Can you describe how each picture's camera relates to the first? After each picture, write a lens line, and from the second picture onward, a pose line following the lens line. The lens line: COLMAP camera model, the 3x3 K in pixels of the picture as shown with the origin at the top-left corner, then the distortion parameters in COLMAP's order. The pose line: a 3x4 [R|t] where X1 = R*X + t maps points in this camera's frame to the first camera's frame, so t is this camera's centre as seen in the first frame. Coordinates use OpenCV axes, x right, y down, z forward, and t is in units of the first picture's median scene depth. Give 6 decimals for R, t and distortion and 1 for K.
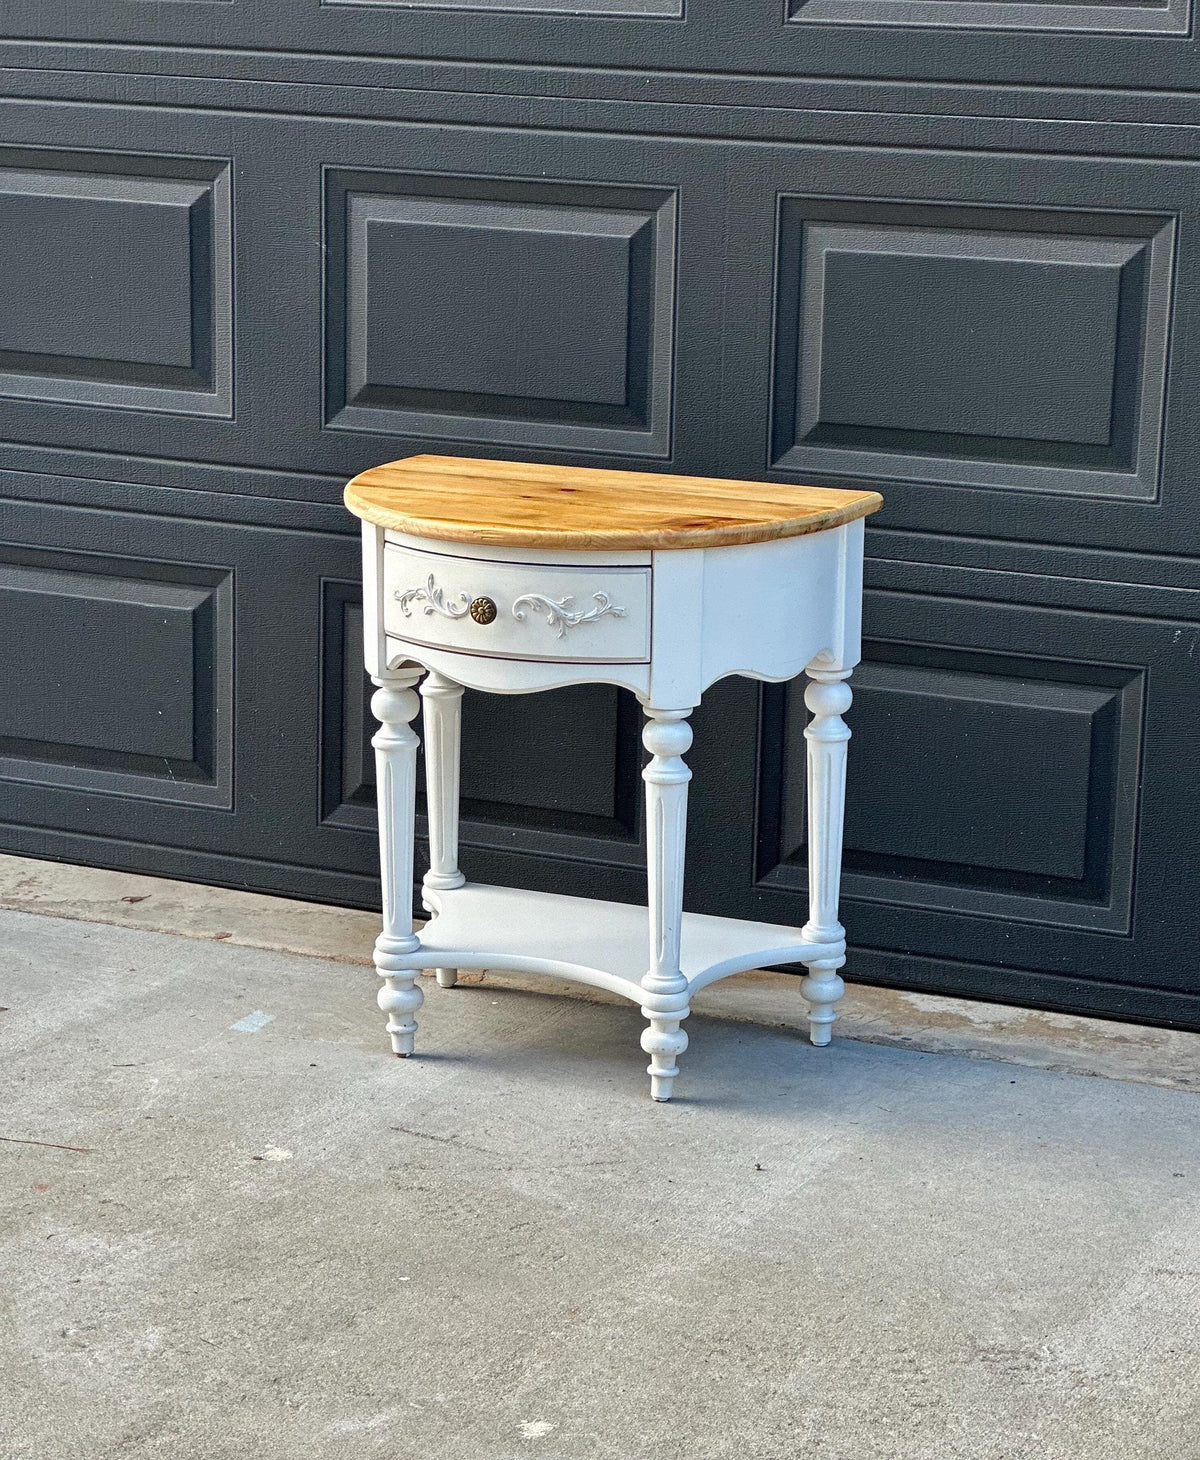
lens RADIAL K [[3651.2, 0, 649.4], [0, 3651.2, 842.9], [0, 0, 1]] dist [-0.126706, 5.105855]
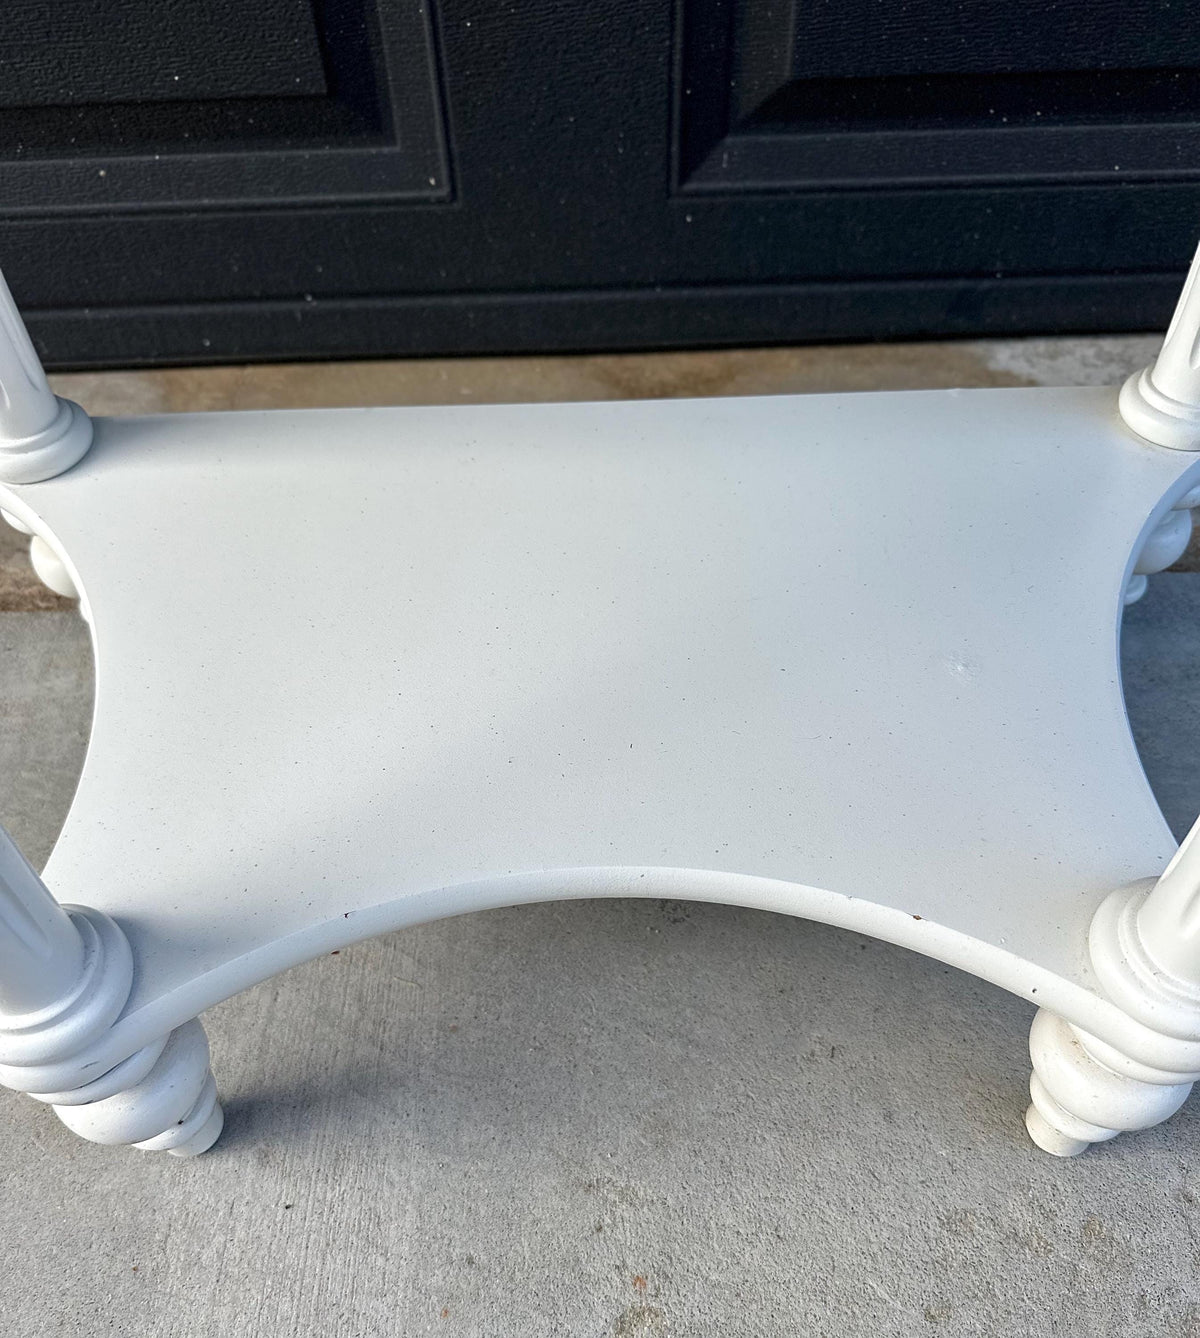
lens RADIAL K [[1161.3, 0, 595.1], [0, 1161.3, 738.9], [0, 0, 1]] dist [-0.010458, -0.009272]
pose [[0.900271, -0.364899, 0.237404, -0.046281], [0.149890, 0.771824, 0.617916, -0.030864], [-0.408711, -0.520708, 0.749546, 0.922025]]
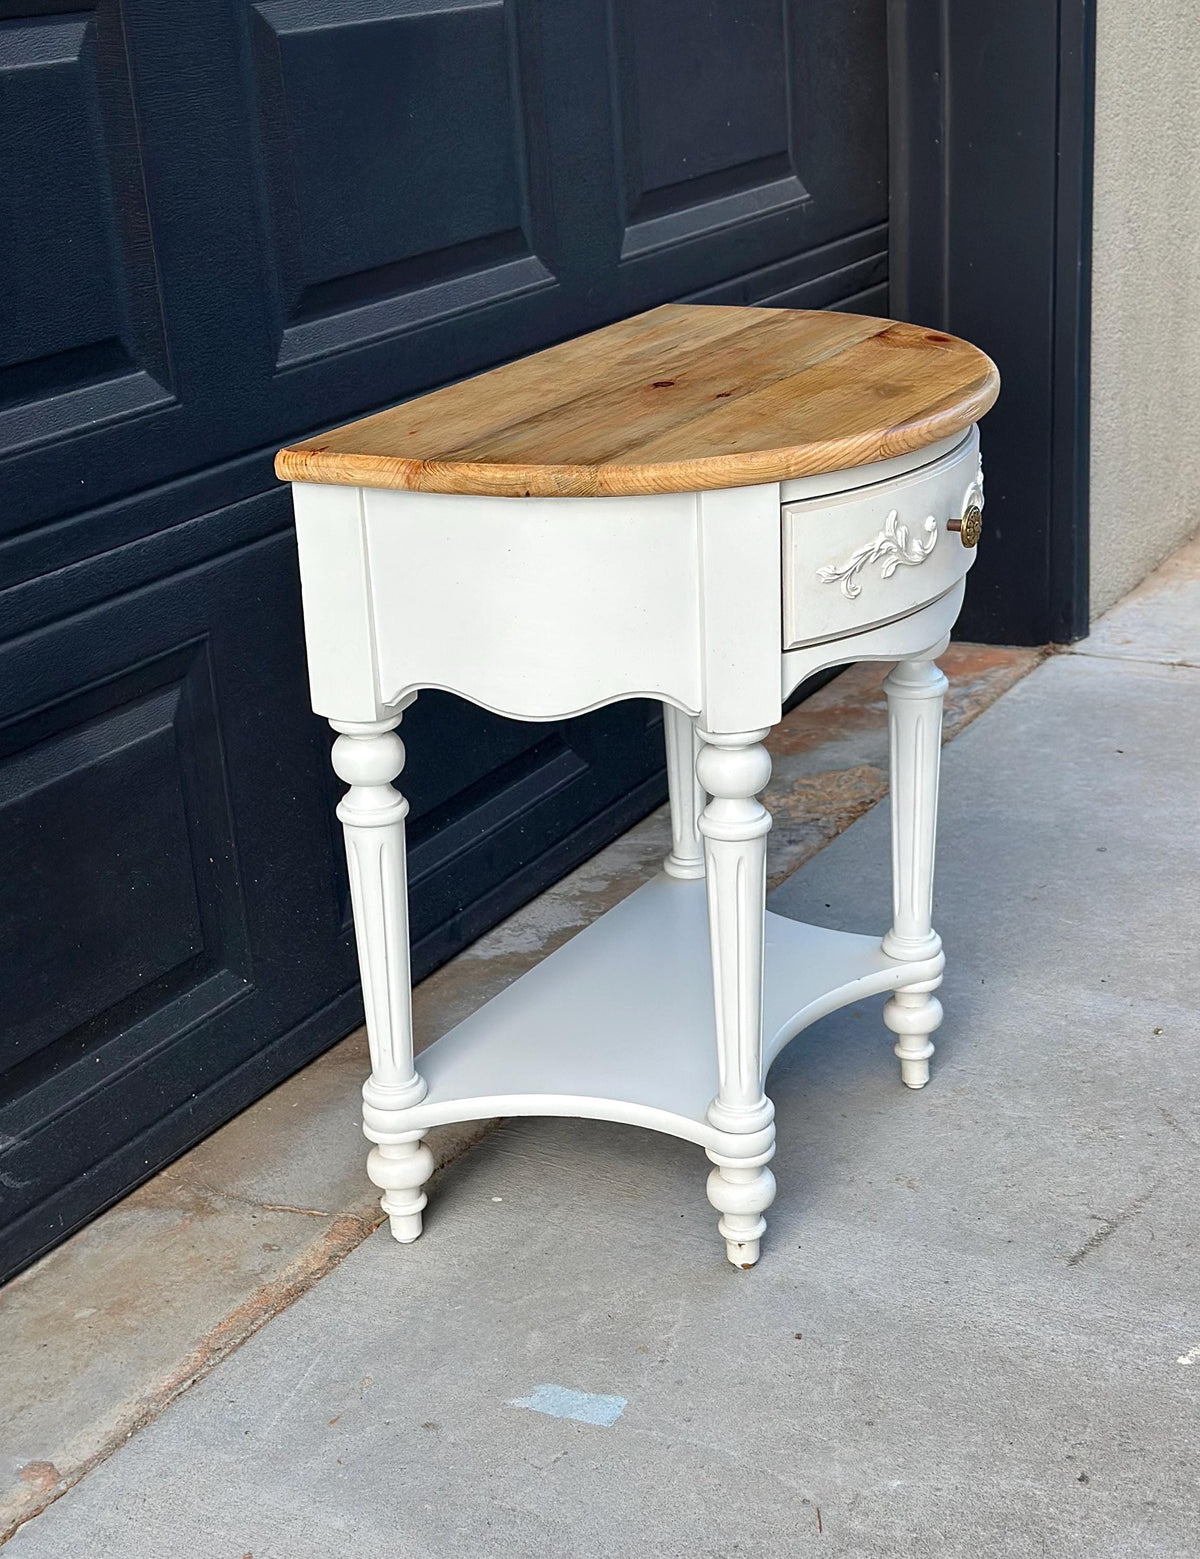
lens RADIAL K [[2463.0, 0, 593.0], [0, 2463.0, 825.5], [0, 0, 1]] dist [0.150519, -0.104421]
pose [[0.074370, -0.379361, 0.922255, -0.460228], [0.301076, 0.890202, 0.341898, -0.178632], [-0.950696, 0.252242, 0.180421, 0.922273]]
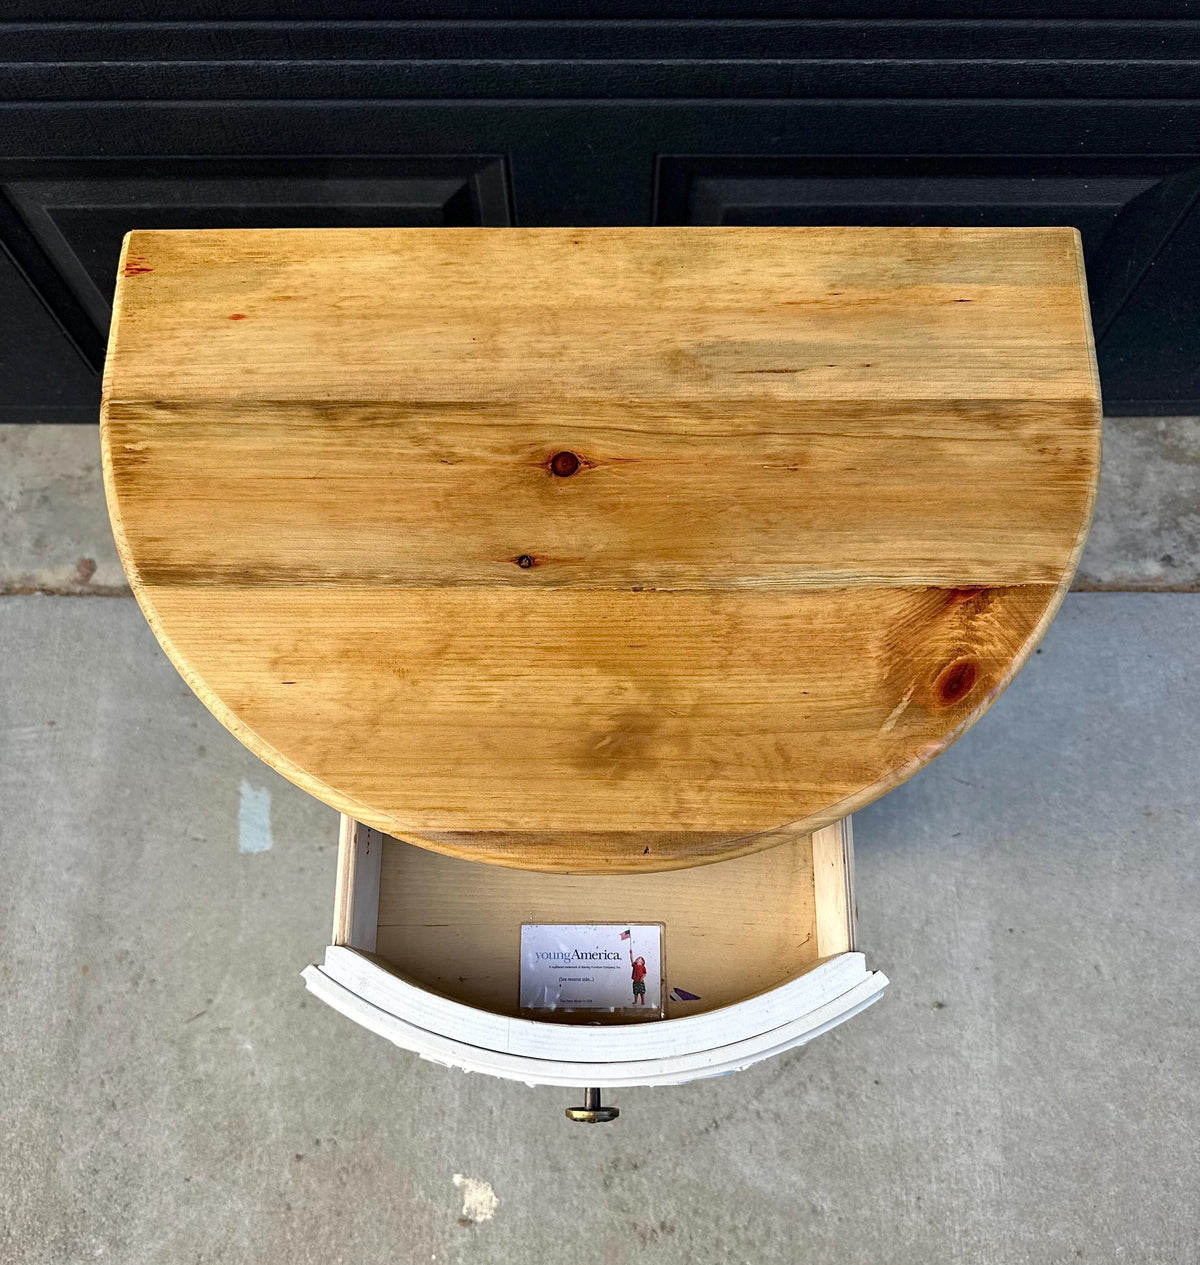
lens RADIAL K [[1136.8, 0, 598.4], [0, 1136.8, 704.0], [0, 0, 1]] dist [0.092678, -0.203908]
pose [[0.908806, -0.406324, 0.094725, -0.045705], [0.126078, 0.483881, 0.866004, -0.212973], [-0.397714, -0.775087, 0.490982, 0.865816]]
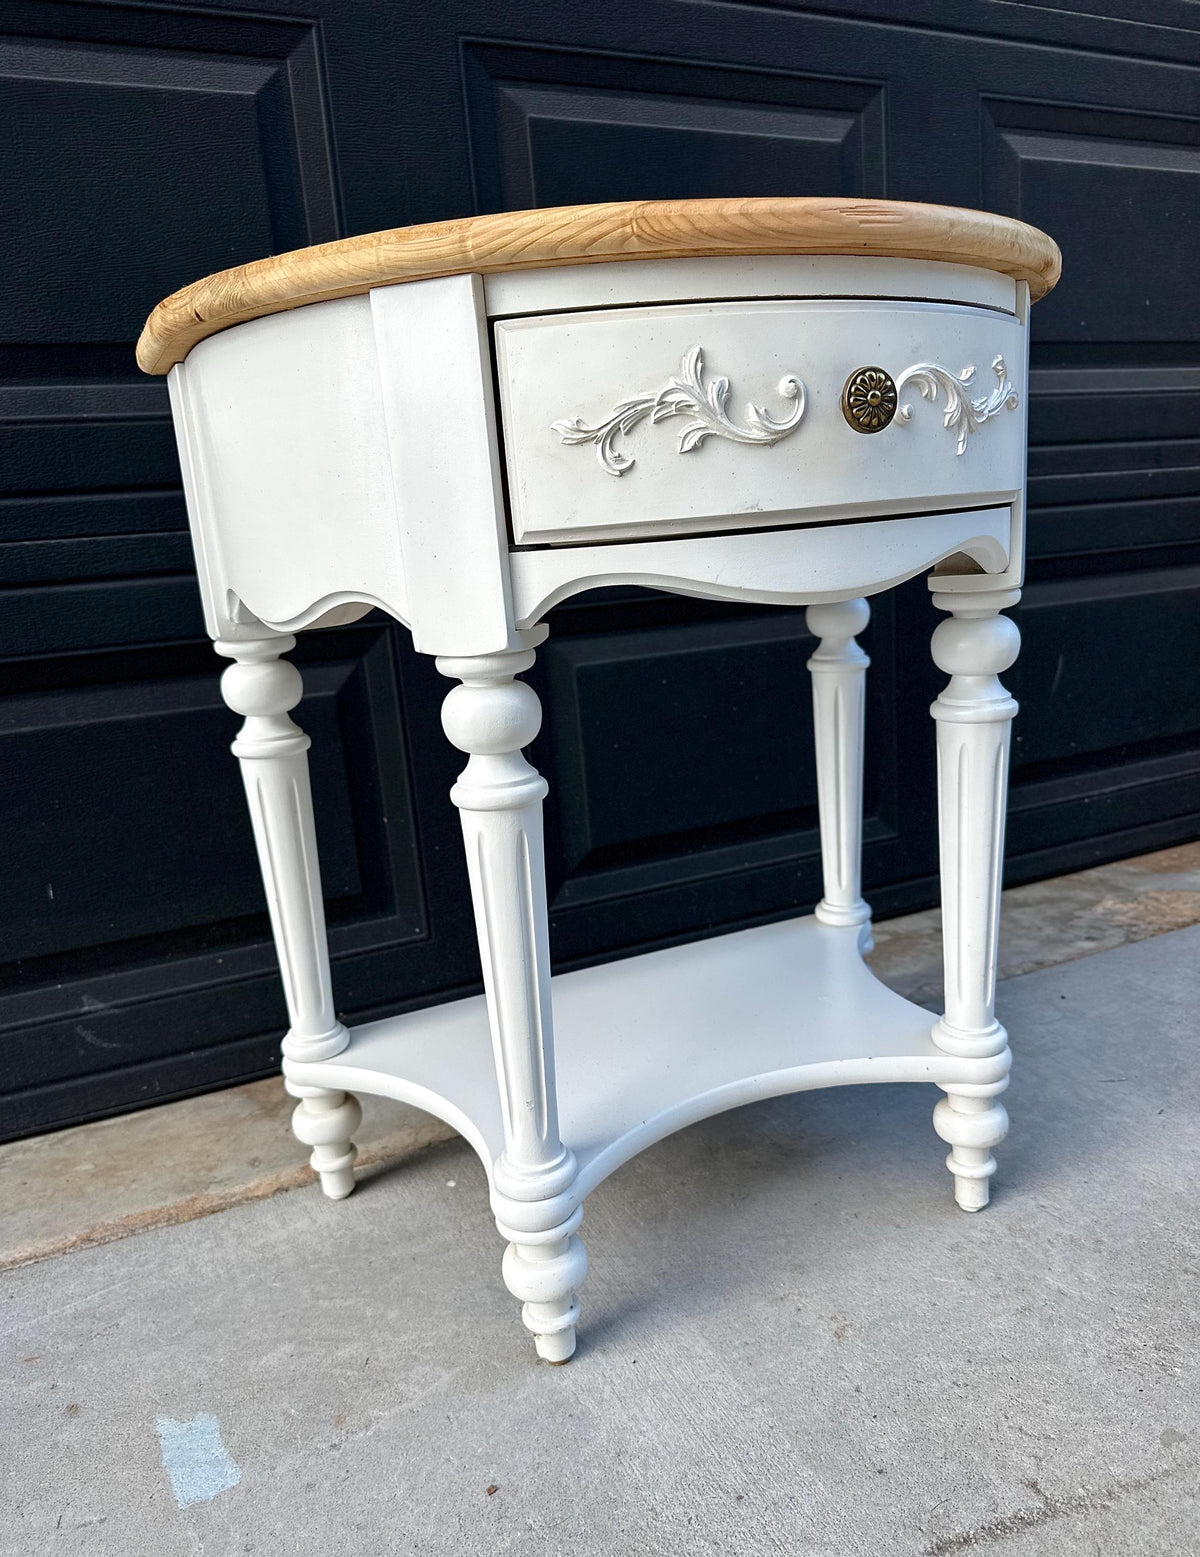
lens RADIAL K [[1163.4, 0, 597.4], [0, 1163.4, 816.4], [0, 0, 1]] dist [-0.001017, -0.010297]
pose [[0.643050, -0.247834, 0.724614, -0.170430], [0.274594, 0.957890, 0.083934, -0.033076], [-0.714902, 0.145001, 0.684025, 0.862468]]
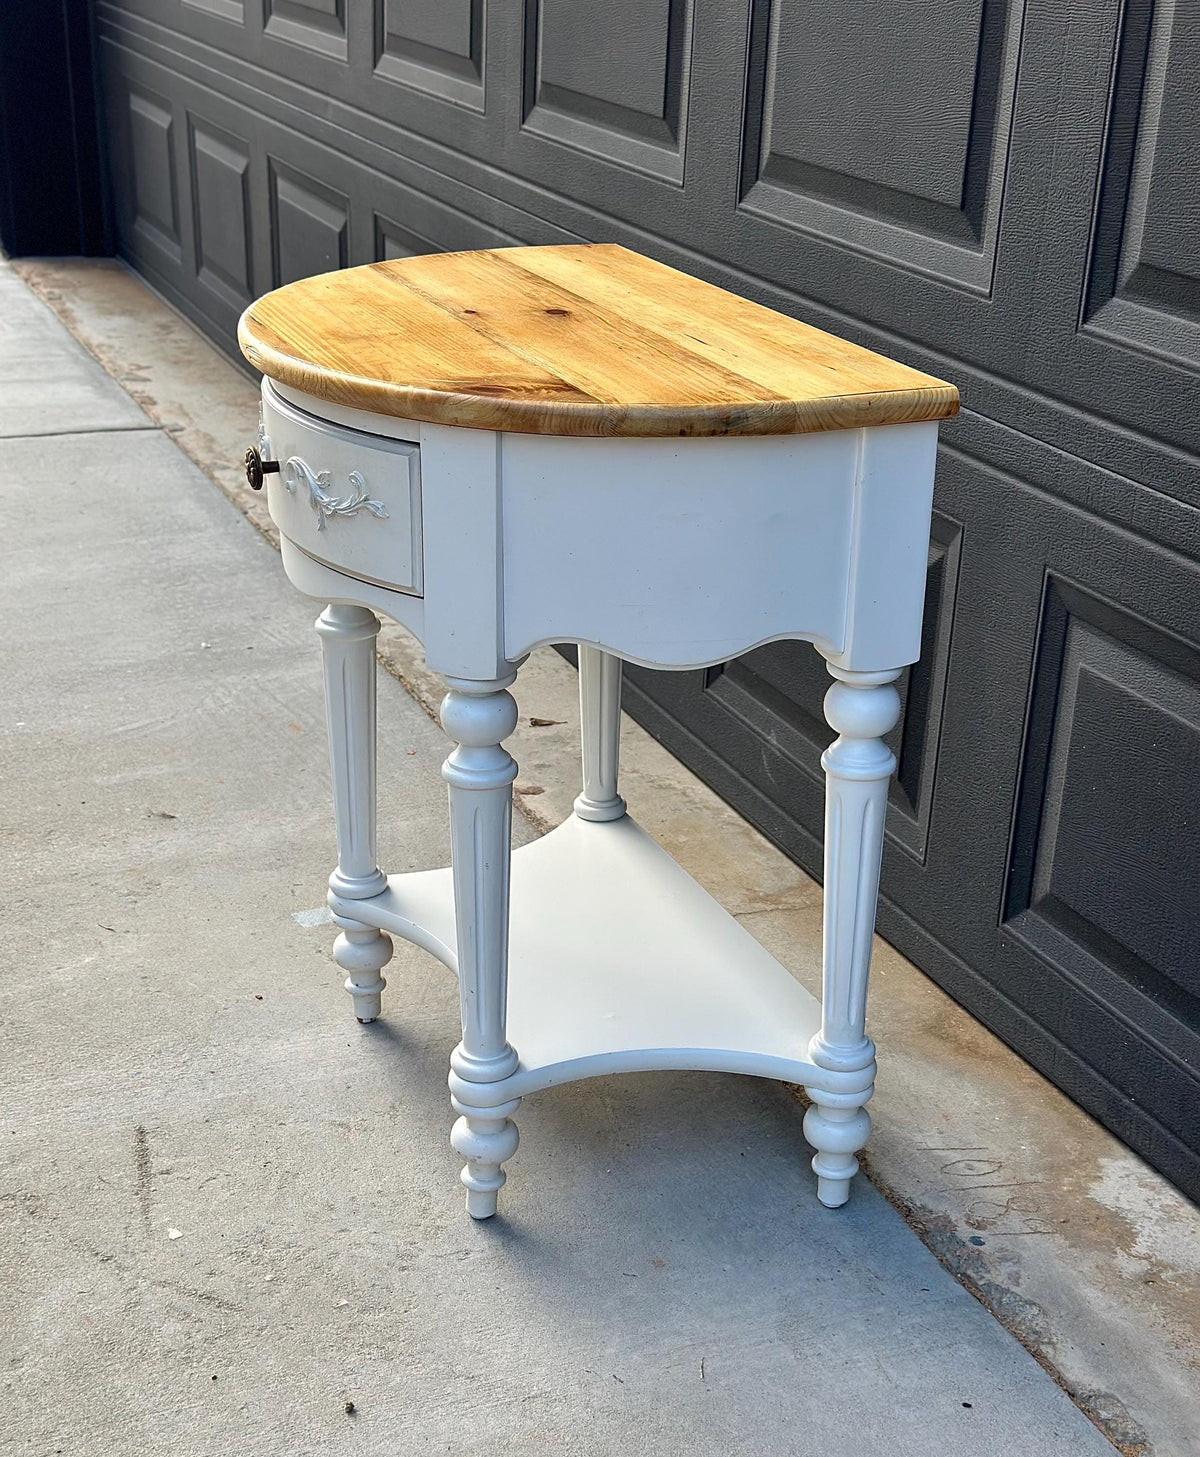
lens RADIAL K [[2243.6, 0, 602.2], [0, 2243.6, 815.1], [0, 0, 1]] dist [0.129396, 0.007471]
pose [[0.733364, 0.270783, -0.623582, 0.257396], [-0.179871, 0.961850, 0.206134, -0.092002], [0.655610, -0.039007, 0.754092, 0.670845]]
